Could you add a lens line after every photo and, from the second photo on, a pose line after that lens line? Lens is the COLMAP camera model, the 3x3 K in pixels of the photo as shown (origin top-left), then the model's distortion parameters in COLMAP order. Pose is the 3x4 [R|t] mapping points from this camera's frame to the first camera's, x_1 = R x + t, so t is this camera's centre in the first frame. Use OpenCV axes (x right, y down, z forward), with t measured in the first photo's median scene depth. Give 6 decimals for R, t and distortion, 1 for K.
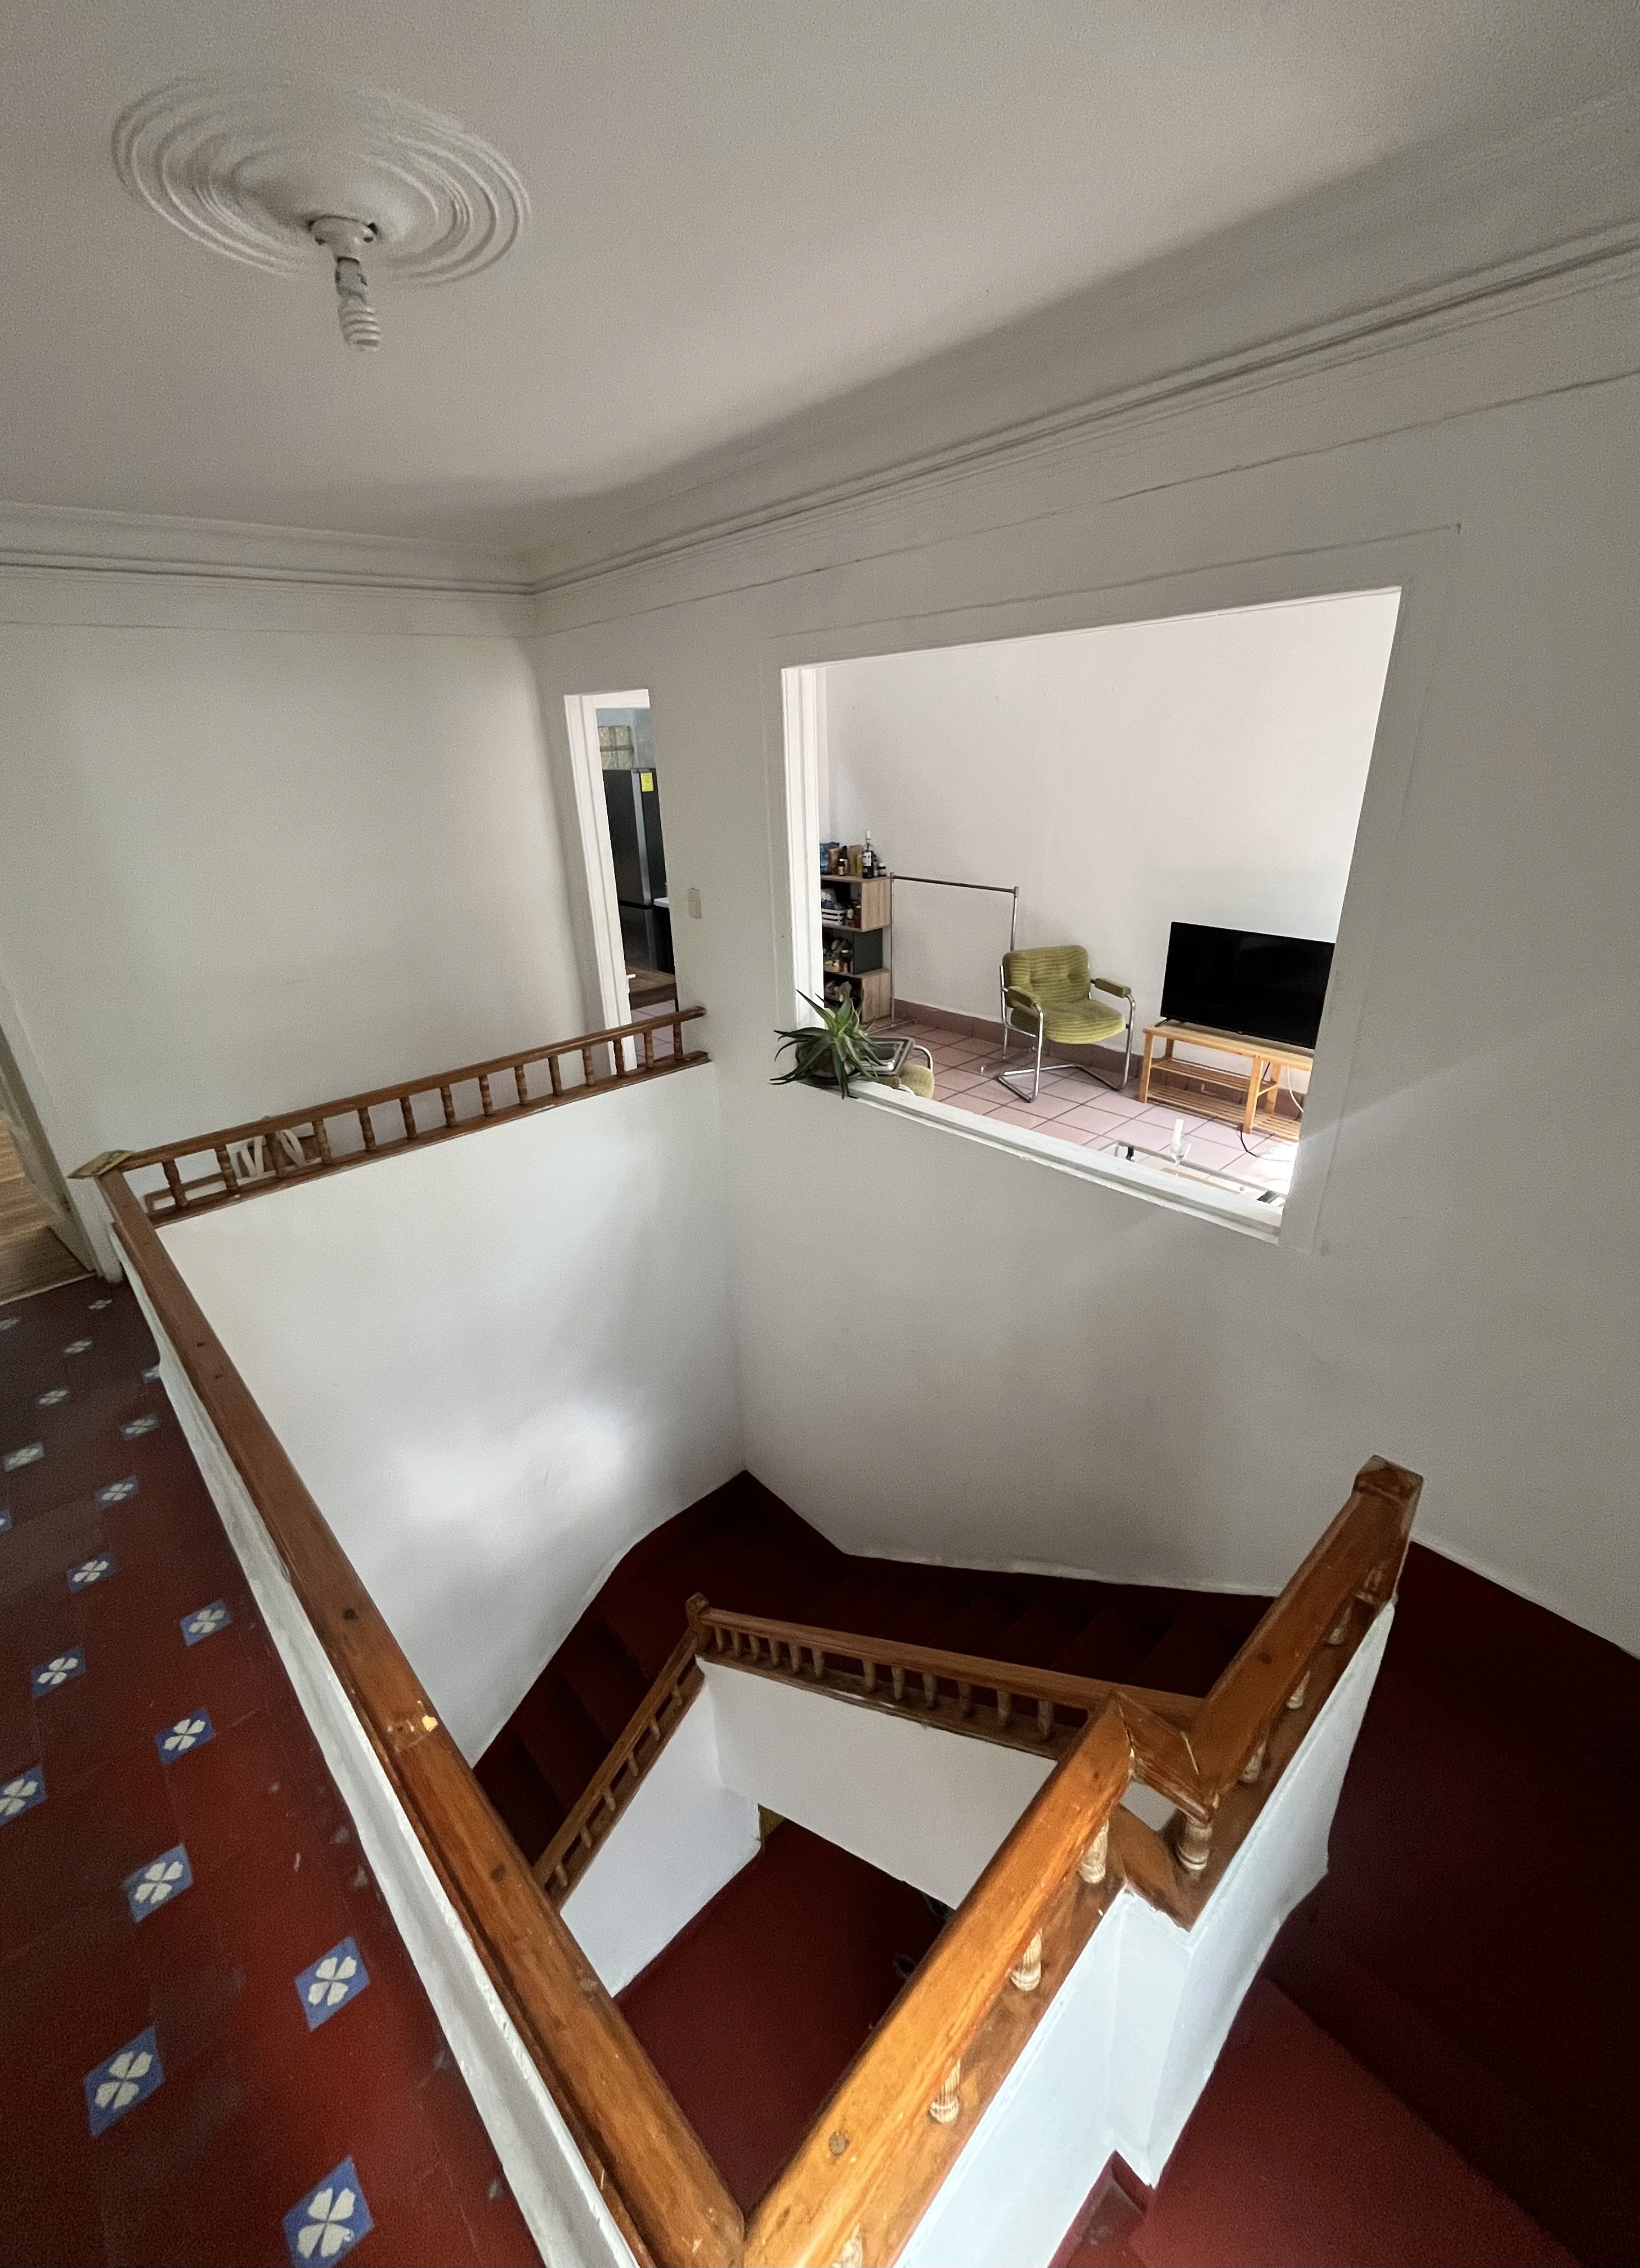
lens RADIAL K [[927.6, 0, 805.7], [0, 927.6, 1125.8], [0, 0, 1]] dist [-0.006922, -0.000470]
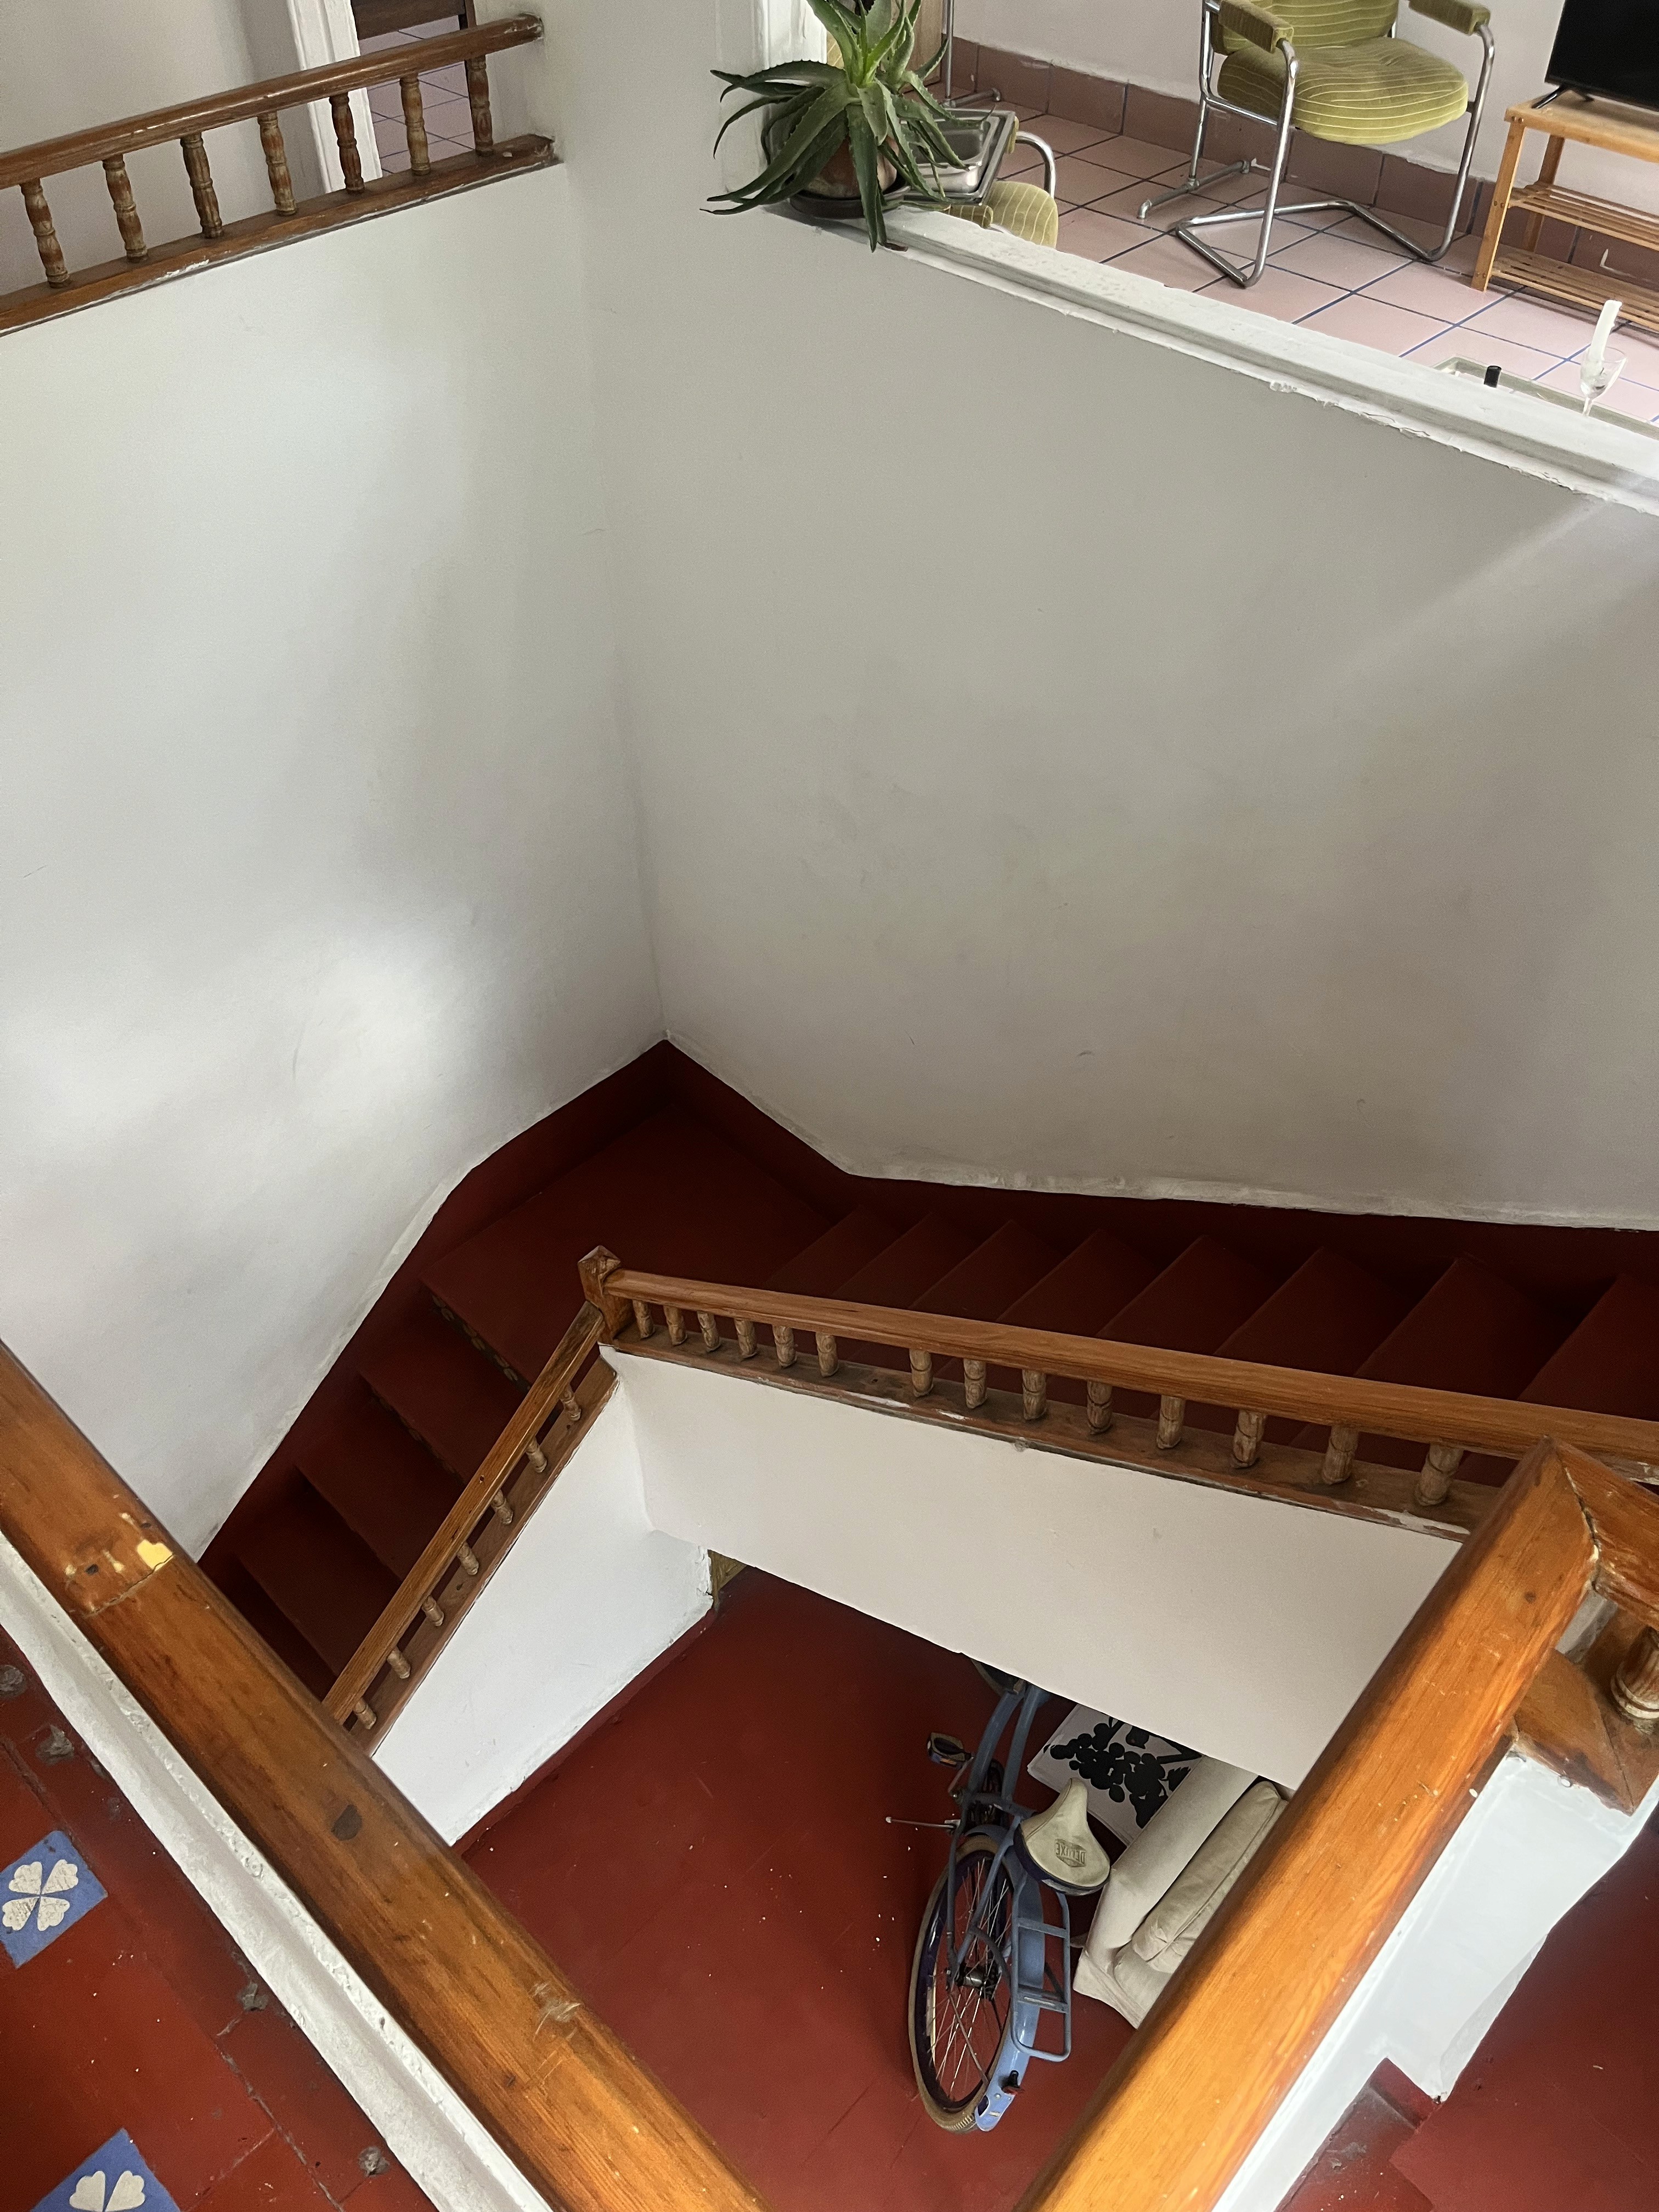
lens RADIAL K [[1668.8, 0, 840.2], [0, 1668.8, 1108.1], [0, 0, 1]] dist [0.077592, -0.114667]
pose [[0.997423, -0.024229, 0.067527, -0.037841], [-0.003948, 0.921283, 0.388873, 0.033183], [-0.071633, -0.388137, 0.918813, 0.093091]]
